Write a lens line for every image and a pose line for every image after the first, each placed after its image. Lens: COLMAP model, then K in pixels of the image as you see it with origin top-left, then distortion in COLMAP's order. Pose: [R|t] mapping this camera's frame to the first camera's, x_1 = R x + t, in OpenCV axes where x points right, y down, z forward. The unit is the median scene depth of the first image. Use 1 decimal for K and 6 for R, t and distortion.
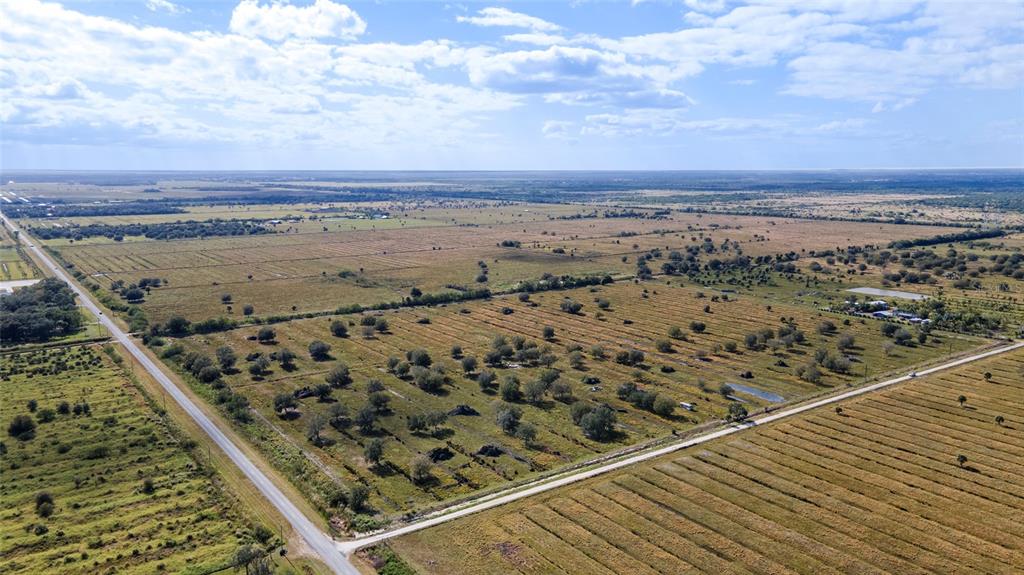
lens RADIAL K [[764.2, 0, 487.8], [0, 764.2, 287.2], [0, 0, 1]] dist [0.002548, 0.069277]
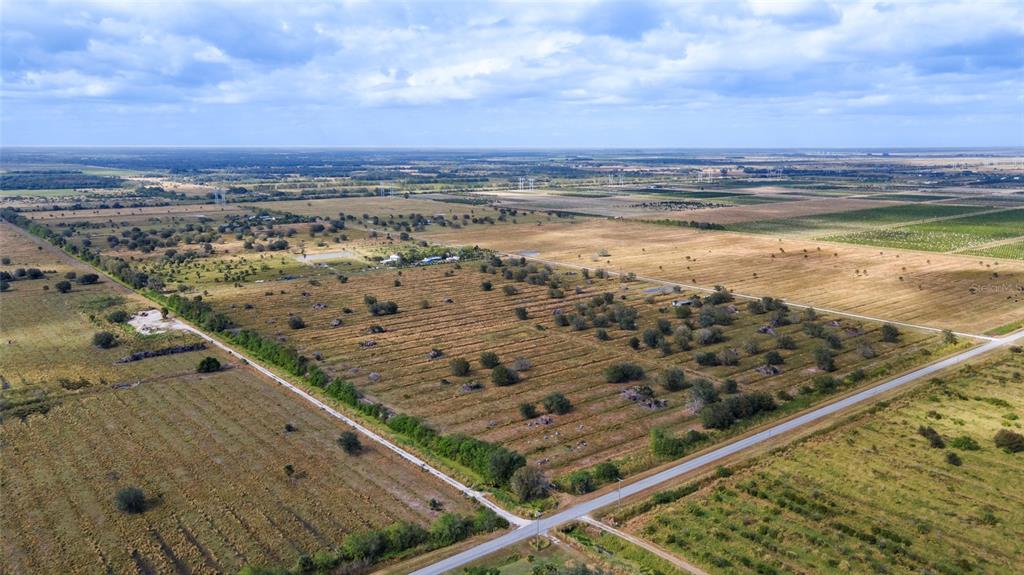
lens RADIAL K [[750.2, 0, 494.7], [0, 750.2, 285.7], [0, 0, 1]] dist [0.004962, 0.063878]
pose [[-0.053922, -0.183767, 0.981490, -1.604985], [0.152962, 0.969799, 0.189981, -0.319326], [-0.986760, 0.160375, -0.024184, 1.765316]]
